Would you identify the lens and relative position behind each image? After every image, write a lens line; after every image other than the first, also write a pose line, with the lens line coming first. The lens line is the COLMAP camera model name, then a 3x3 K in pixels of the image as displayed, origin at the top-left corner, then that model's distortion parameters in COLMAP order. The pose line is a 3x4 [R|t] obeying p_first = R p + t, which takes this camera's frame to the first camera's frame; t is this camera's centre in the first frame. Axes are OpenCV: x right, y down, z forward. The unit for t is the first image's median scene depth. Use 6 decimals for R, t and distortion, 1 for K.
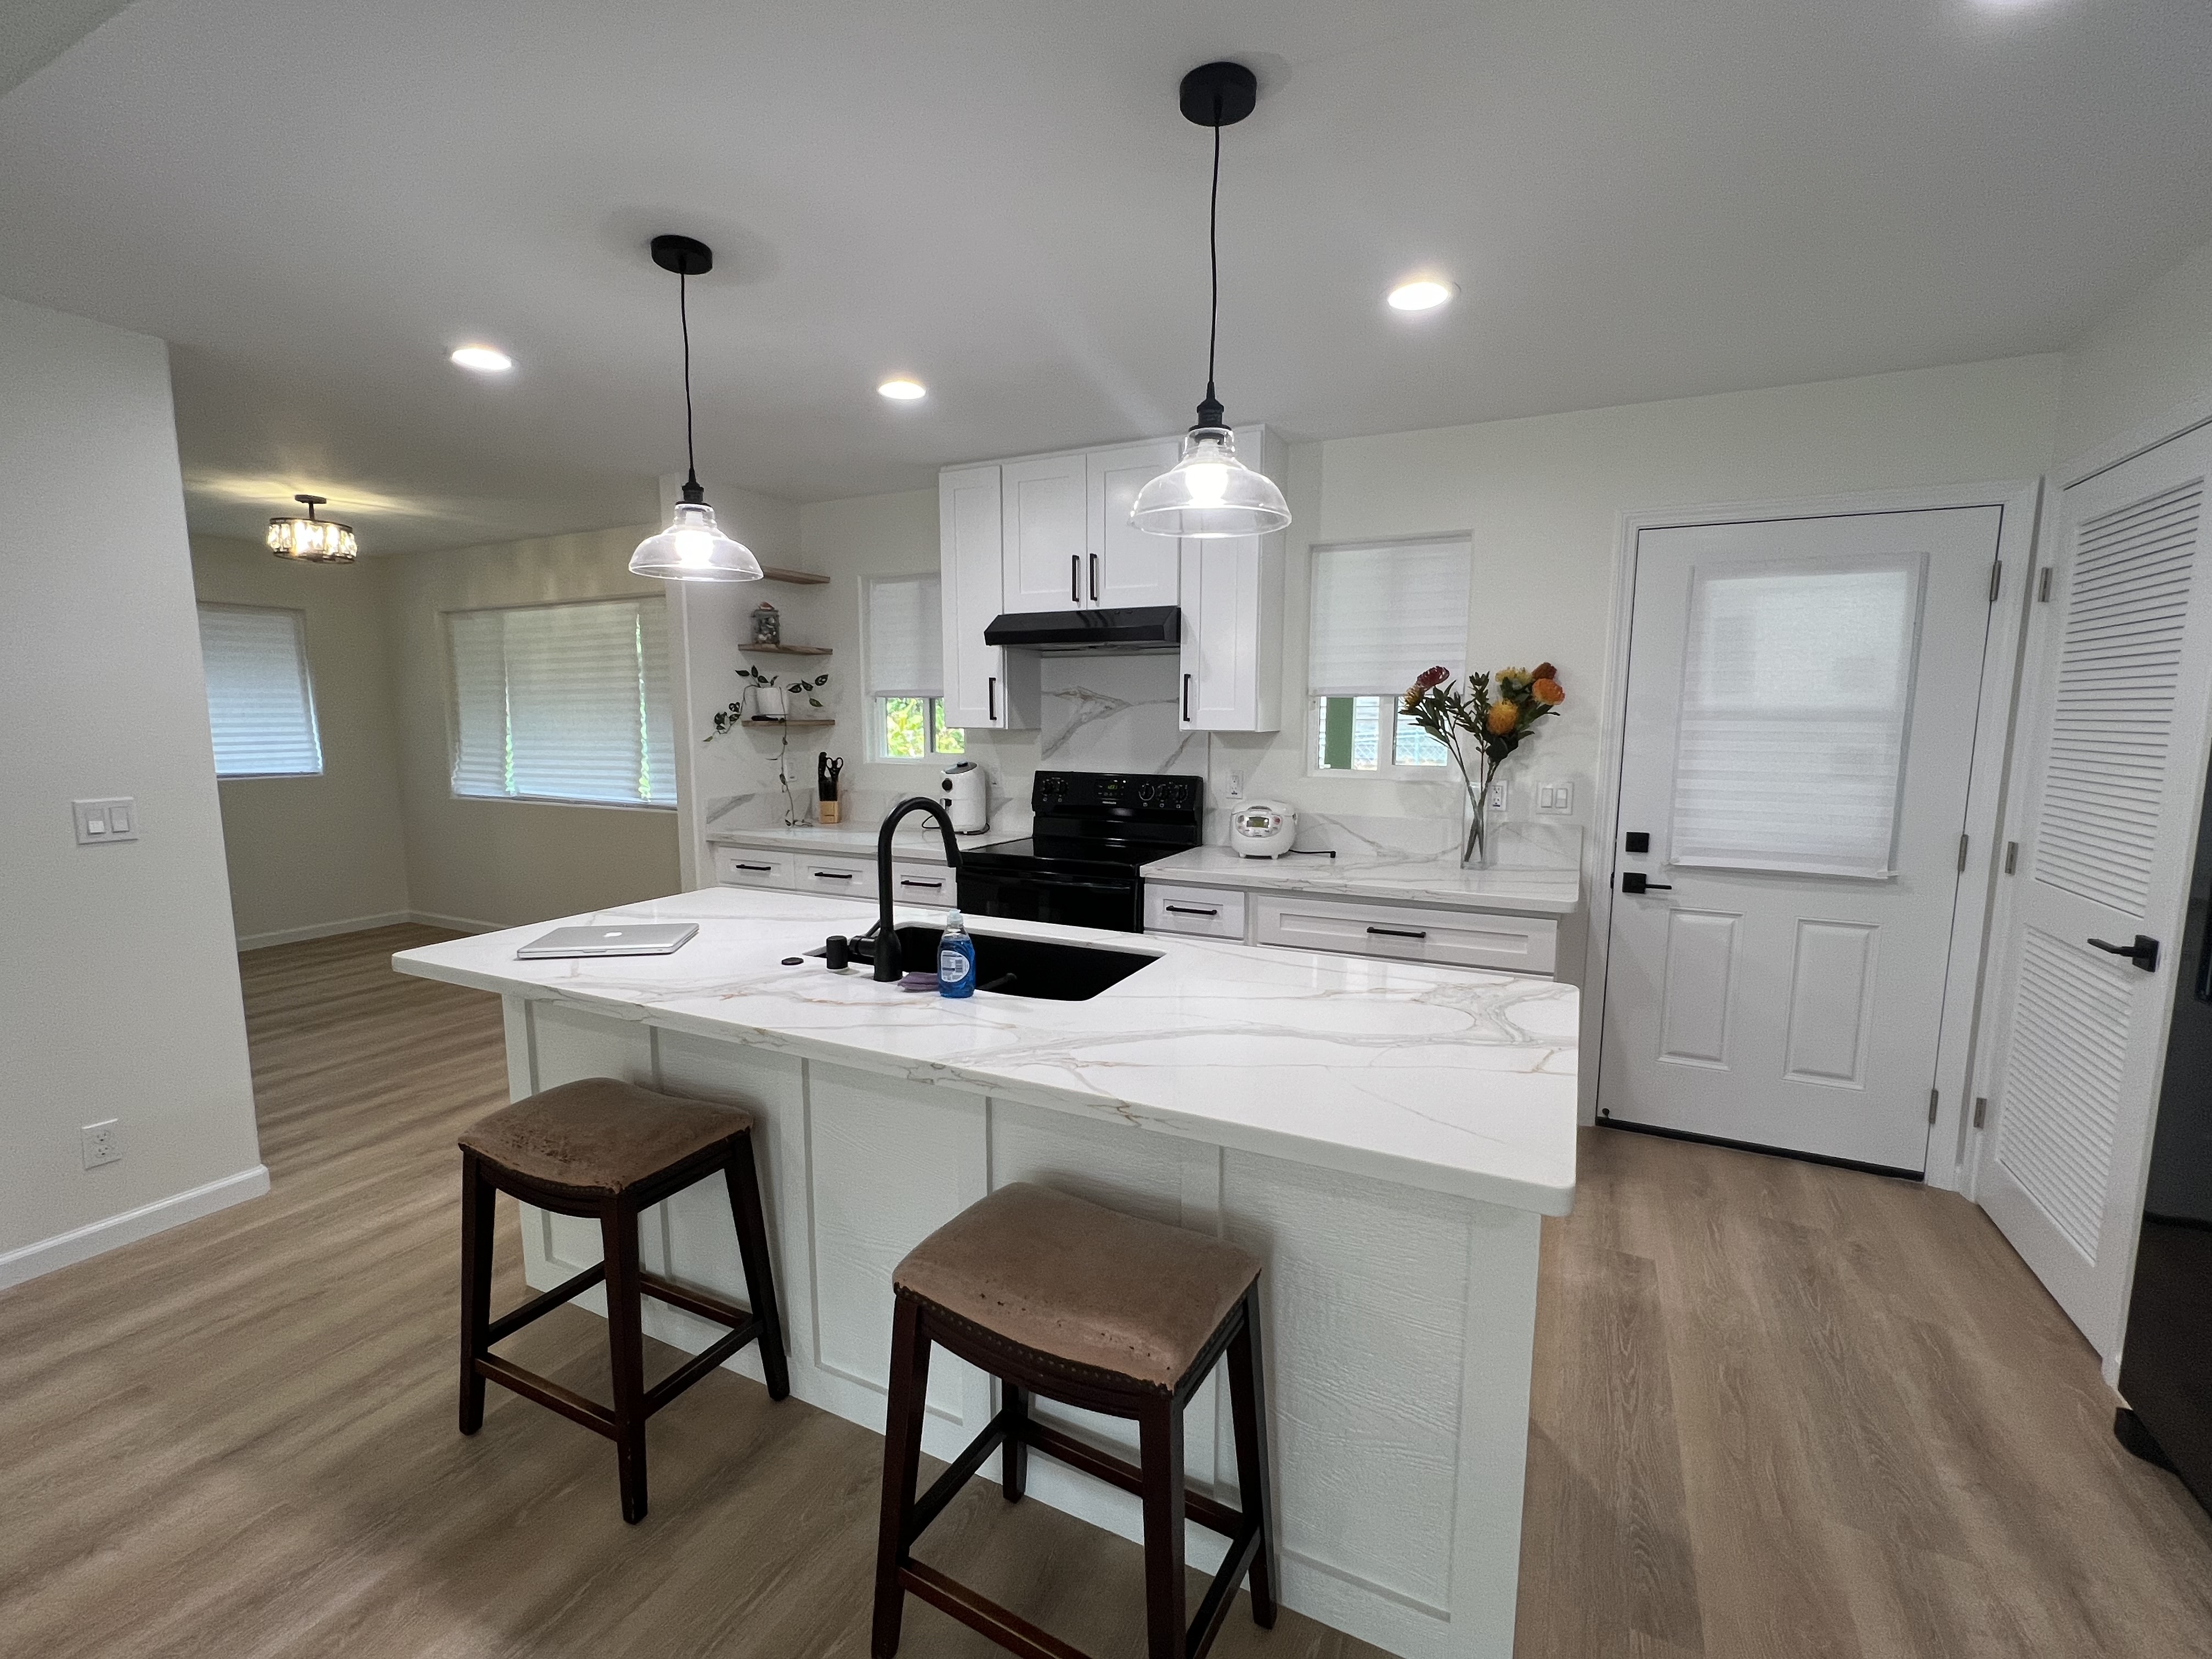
lens RADIAL K [[954.6, 0, 1107.4], [0, 954.6, 832.8], [0, 0, 1]] dist [0.000038, -0.001248]
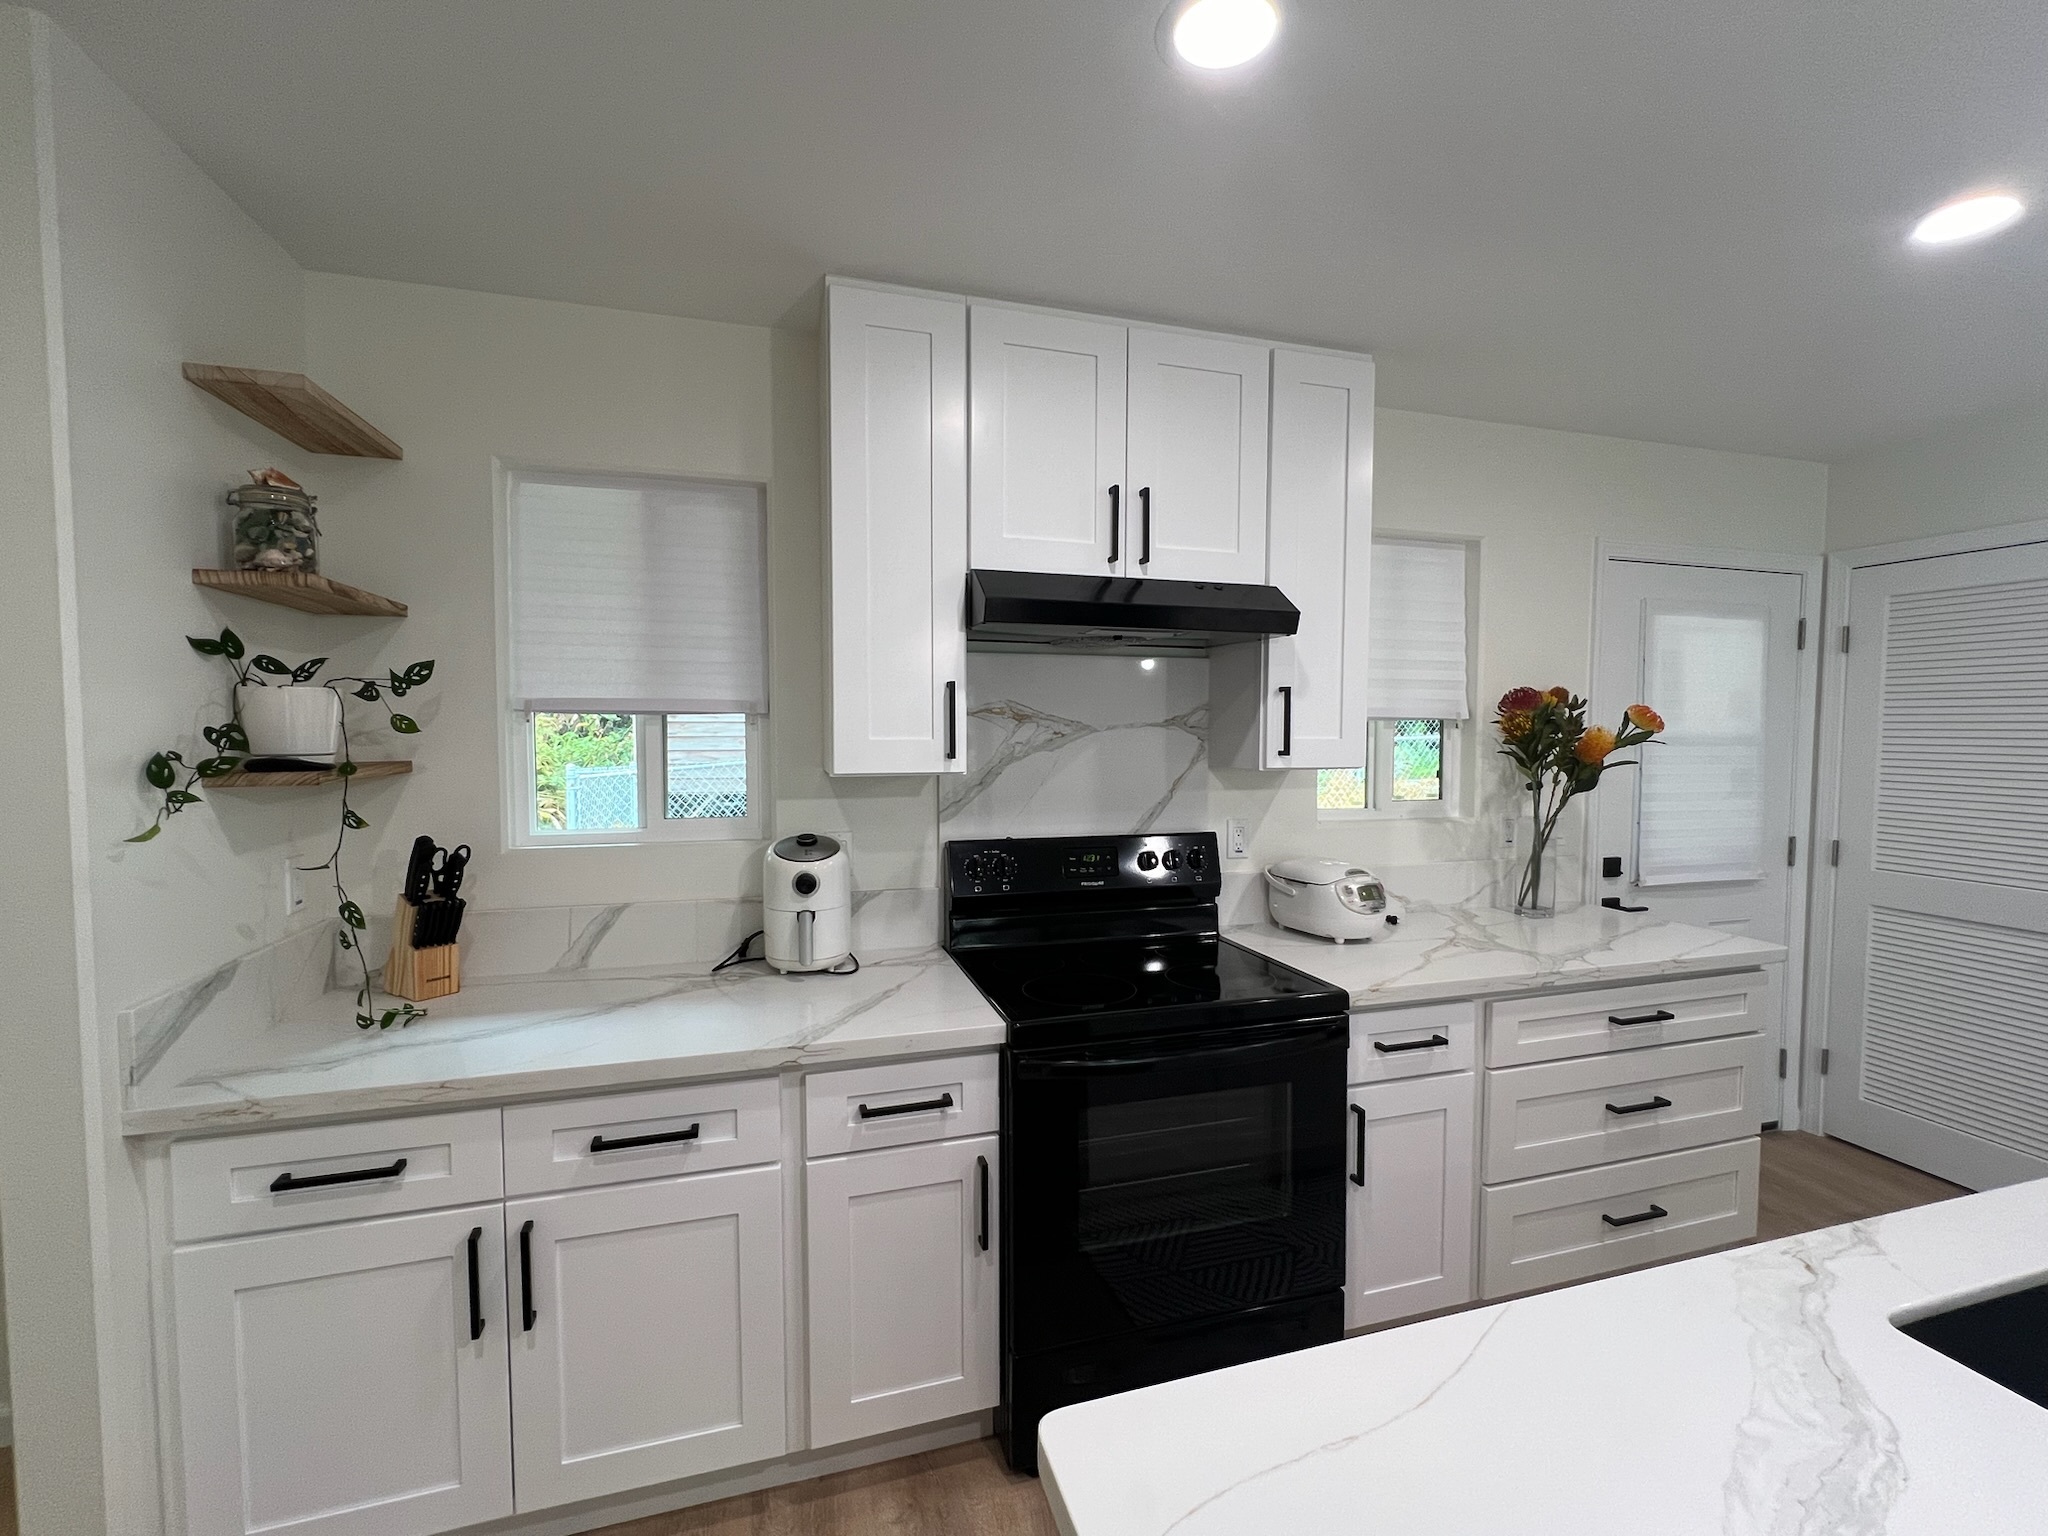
lens RADIAL K [[883.8, 0, 1025.3], [0, 883.8, 771.0], [0, 0, 1]] dist [0.000038, -0.001248]
pose [[0.730371, -0.035200, 0.682143, -0.462970], [0.084411, 0.995667, -0.039000, -0.093825], [-0.677815, 0.086065, 0.730178, 0.644474]]
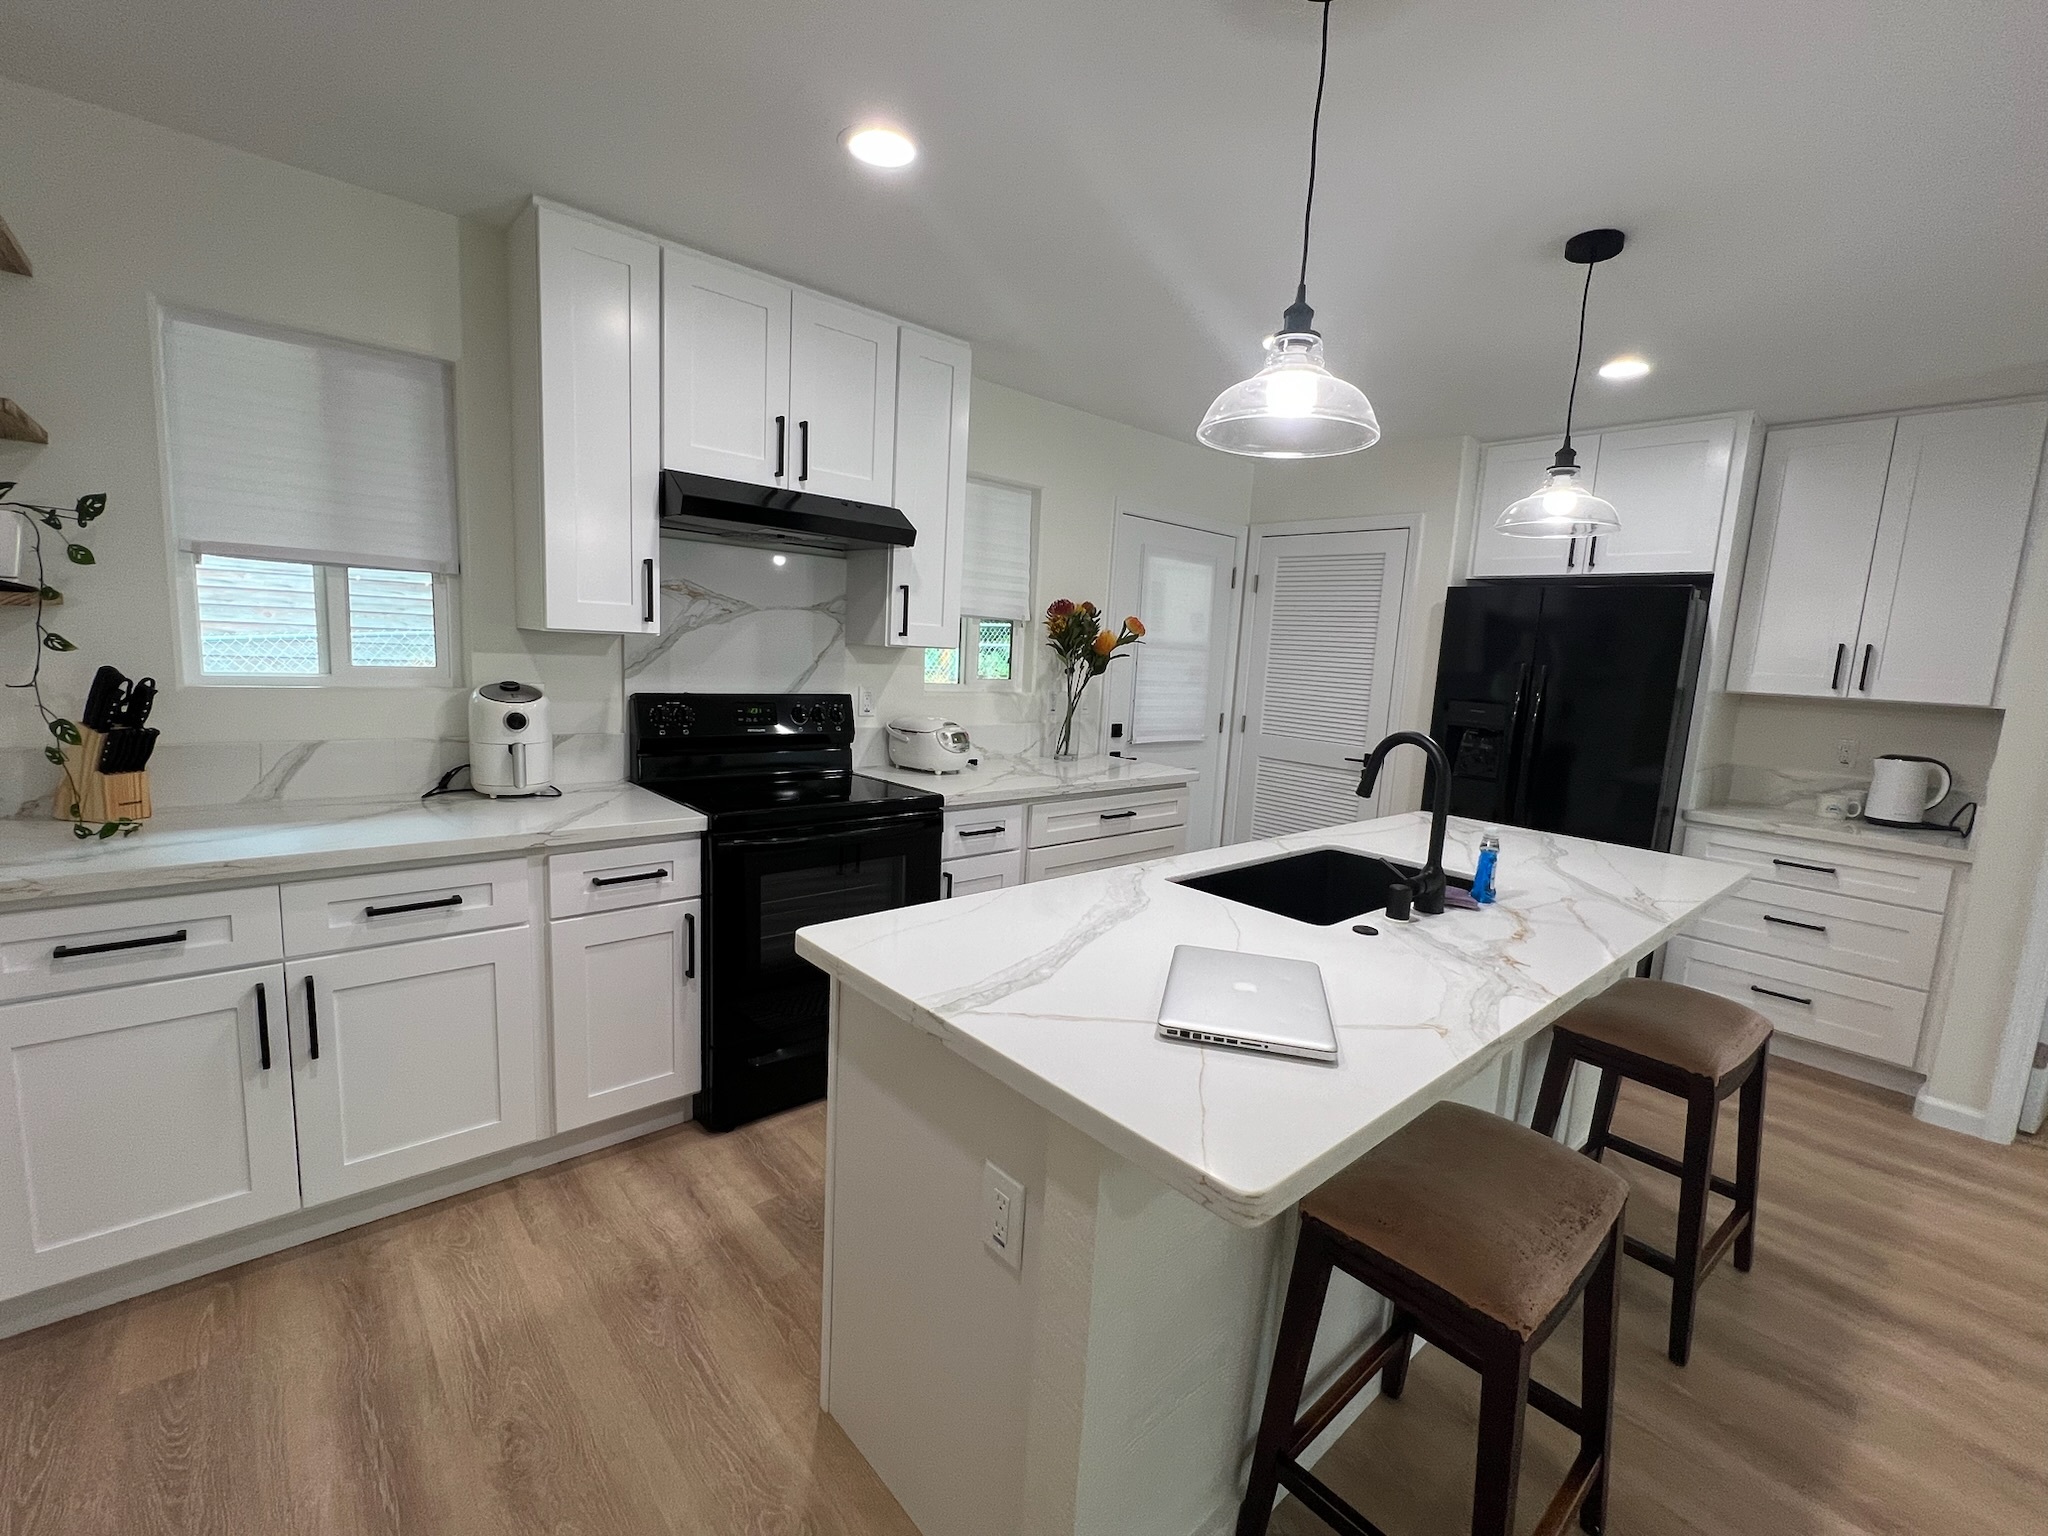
lens RADIAL K [[883.8, 0, 1025.3], [0, 883.8, 771.0], [0, 0, 1]] dist [0.000038, -0.001248]
pose [[0.373131, -0.113902, 0.920760, -0.656875], [0.062454, 0.993268, 0.097562, -0.060689], [-0.925674, 0.021102, 0.377733, 0.547512]]
